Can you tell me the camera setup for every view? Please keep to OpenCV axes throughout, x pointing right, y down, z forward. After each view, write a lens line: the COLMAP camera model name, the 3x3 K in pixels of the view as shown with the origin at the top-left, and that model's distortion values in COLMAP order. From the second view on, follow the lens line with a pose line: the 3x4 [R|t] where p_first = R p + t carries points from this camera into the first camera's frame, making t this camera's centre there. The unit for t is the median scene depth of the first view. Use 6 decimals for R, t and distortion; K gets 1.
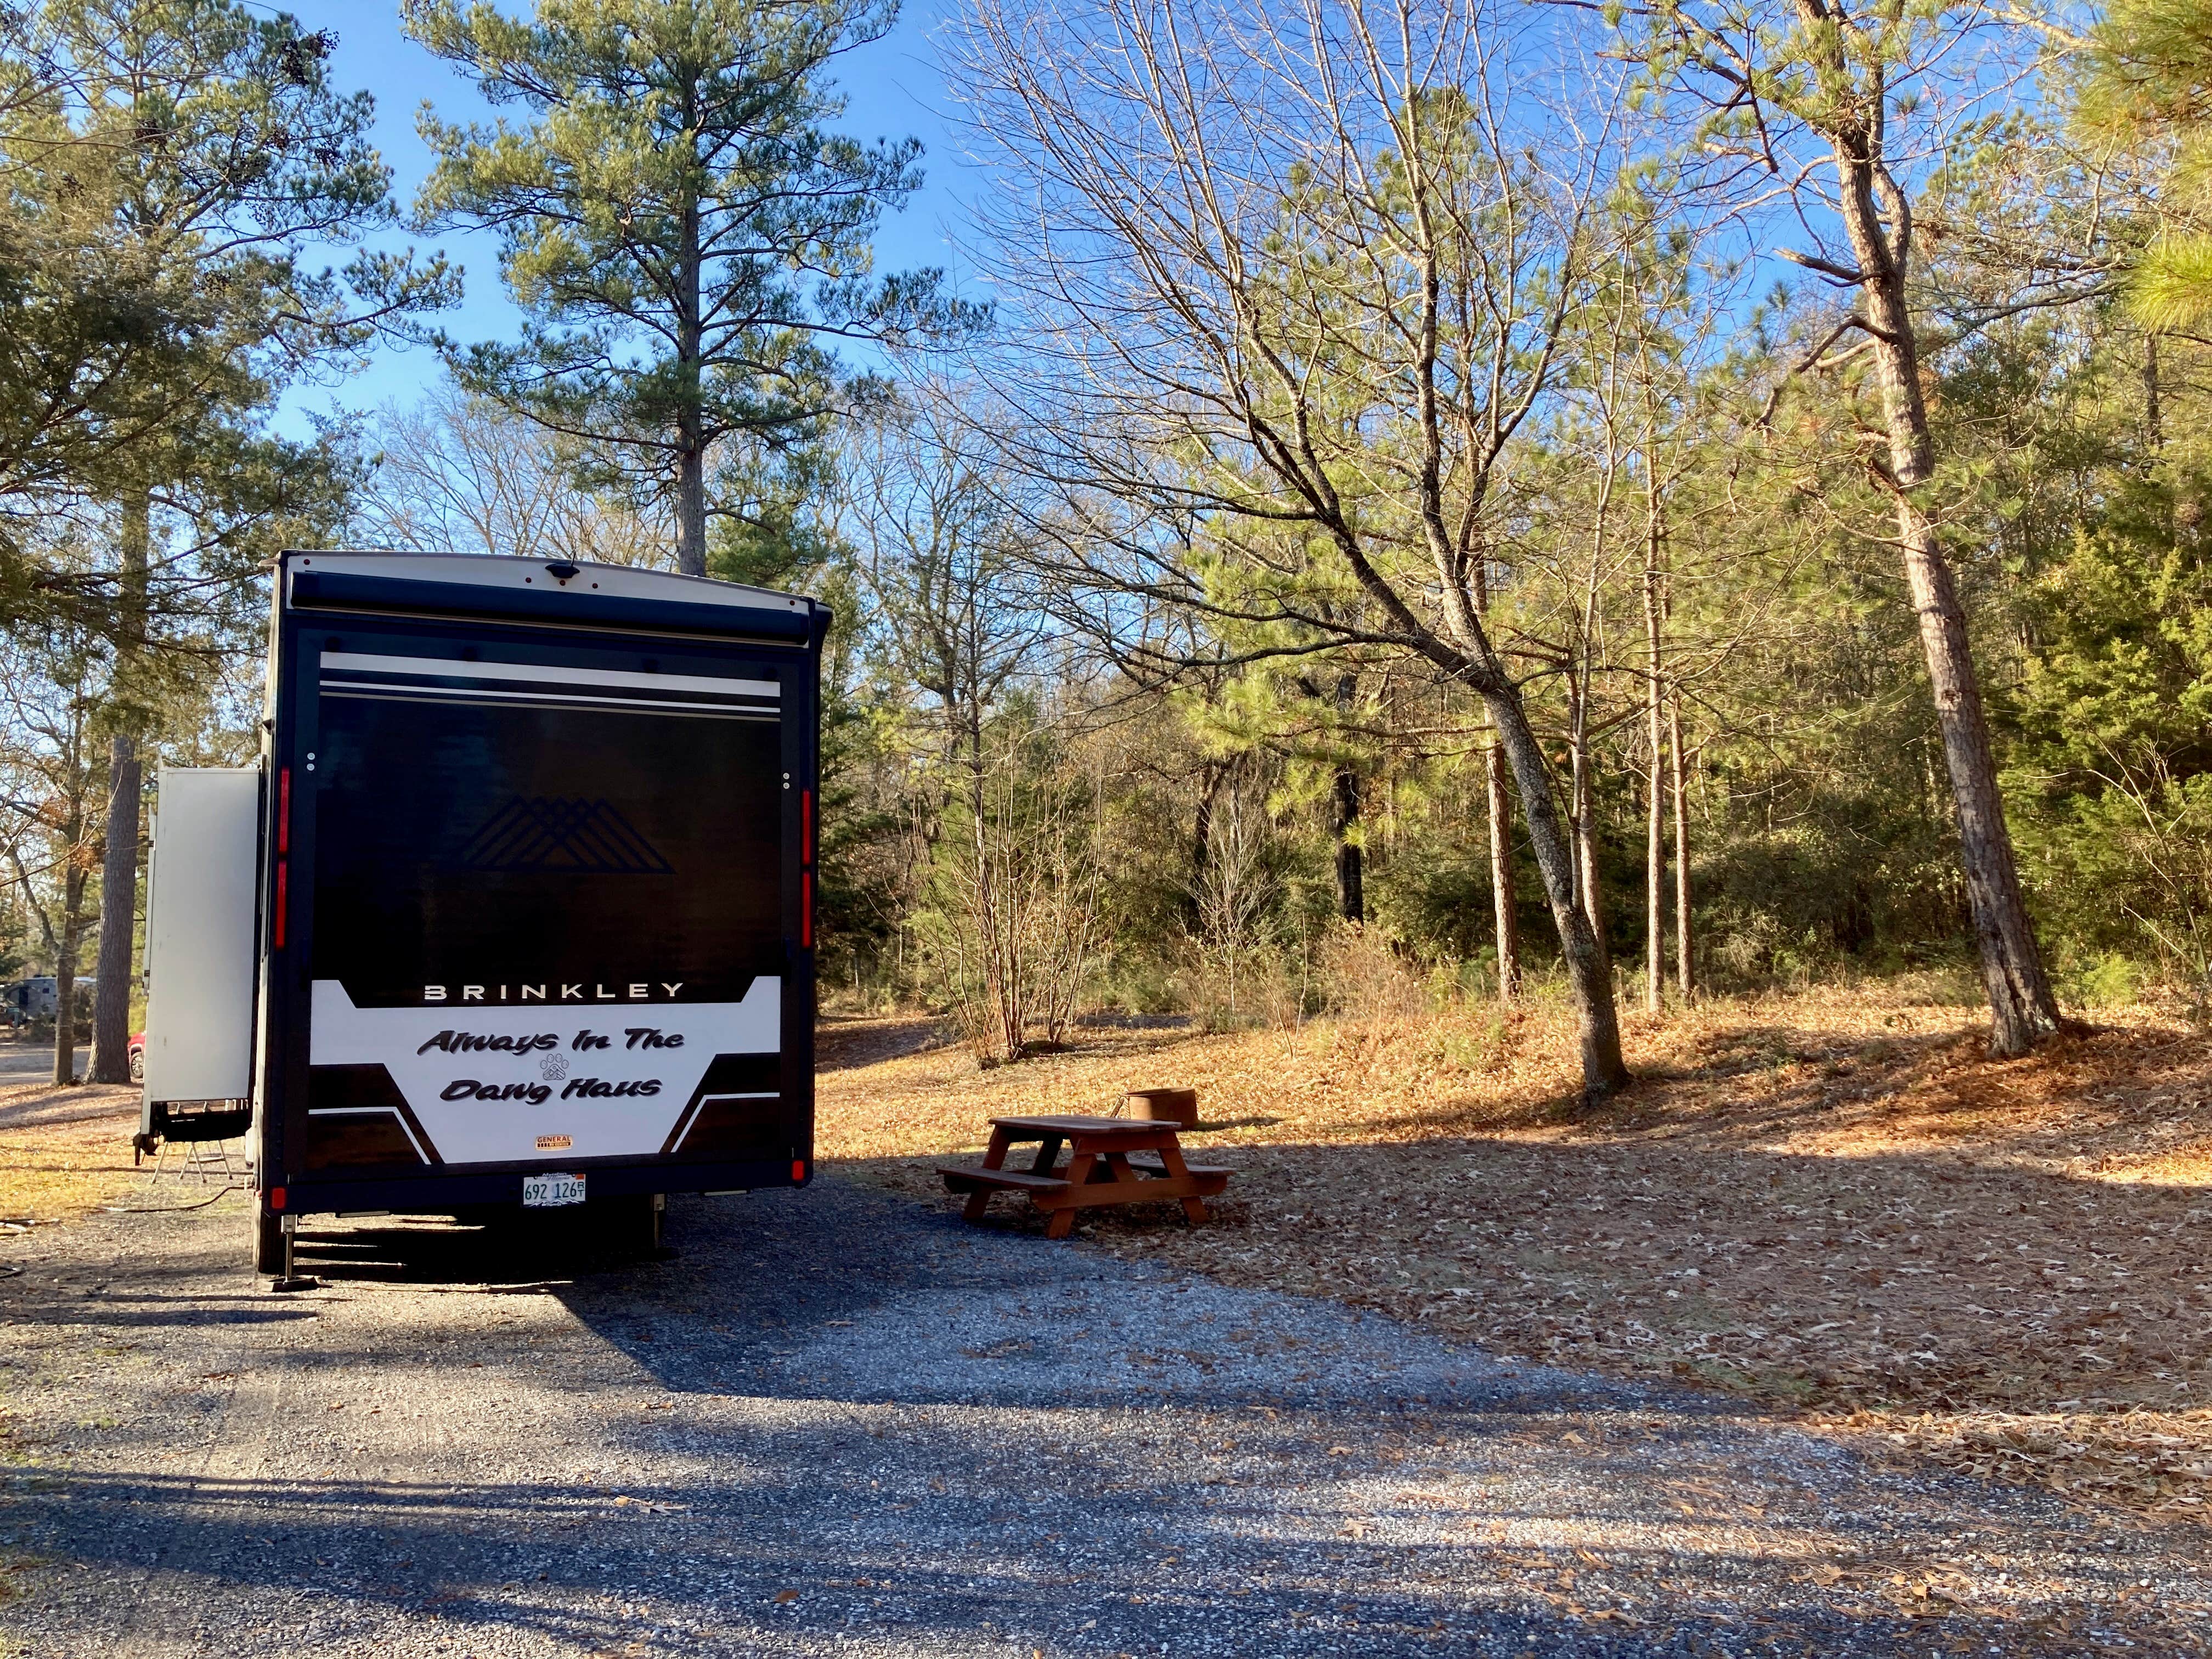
lens RADIAL K [[1822.8, 0, 1105.0], [0, 1822.8, 802.9], [0, 0, 1]] dist [0.011052, 0.004798]
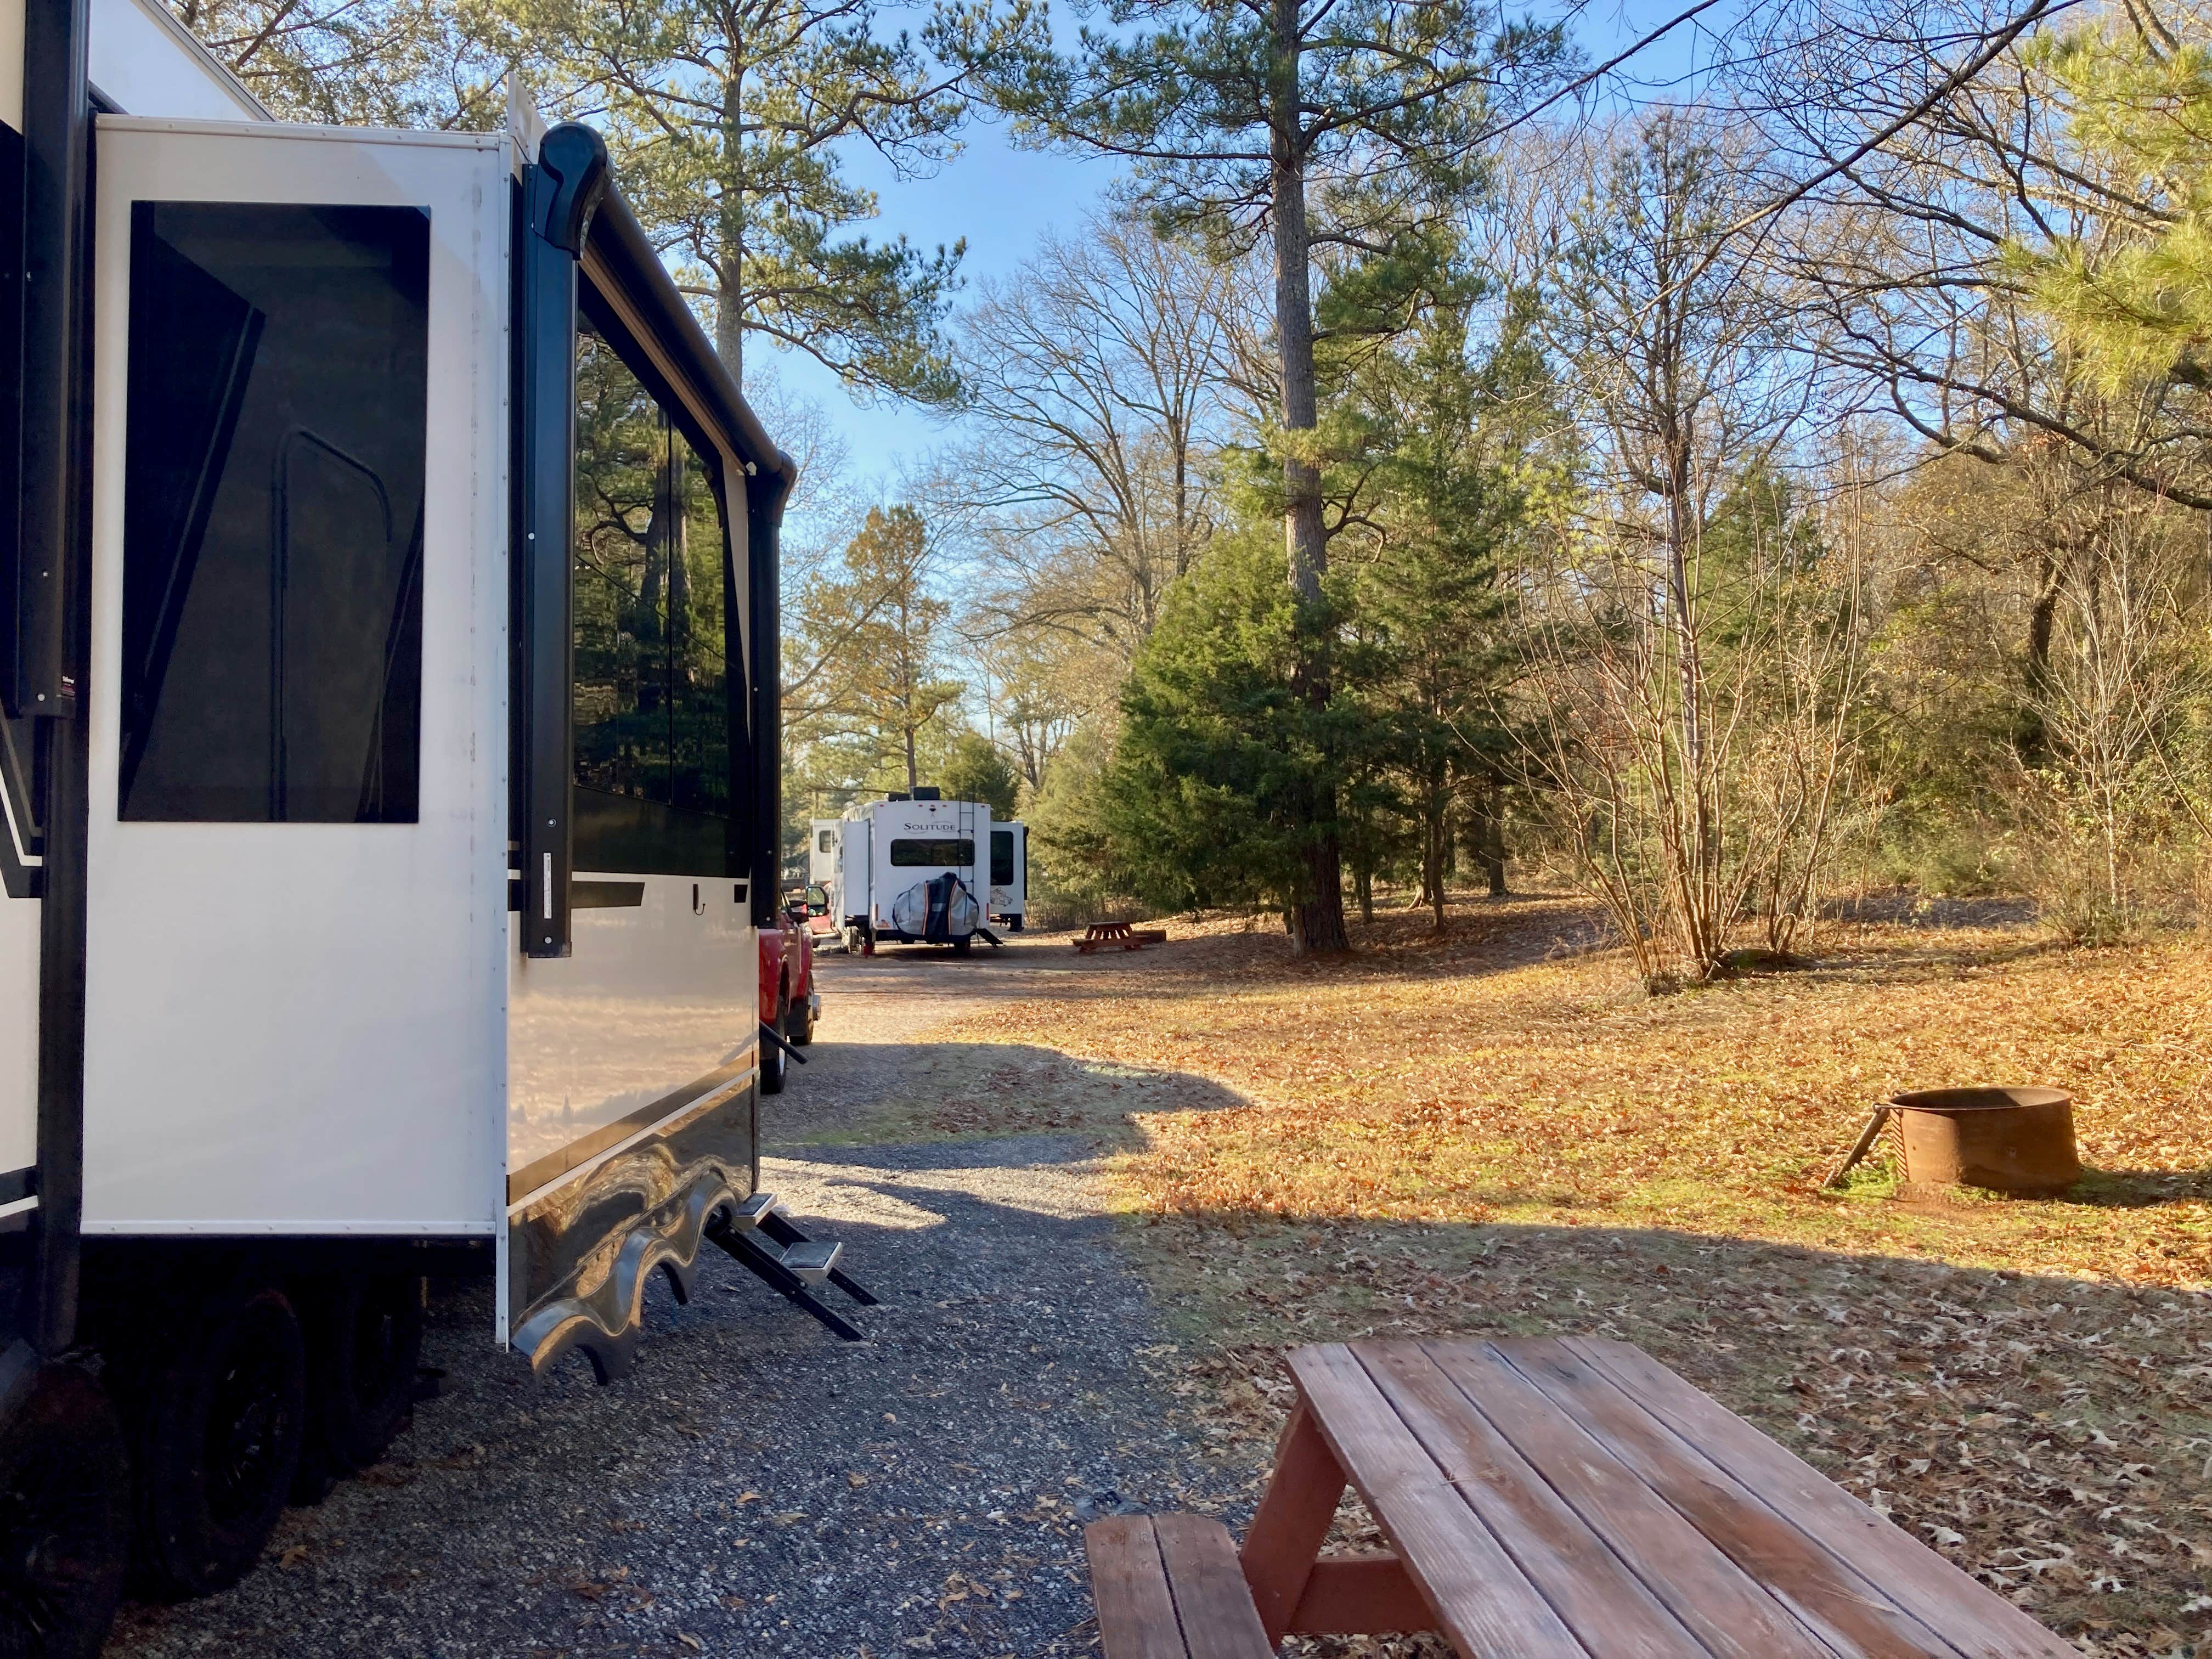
lens RADIAL K [[1822.8, 0, 1105.0], [0, 1822.8, 802.9], [0, 0, 1]] dist [0.011052, 0.004798]
pose [[0.915263, -0.011858, -0.402683, 0.007494], [0.039953, 0.997311, 0.061441, 0.024996], [0.400872, -0.072323, 0.913275, 0.248696]]
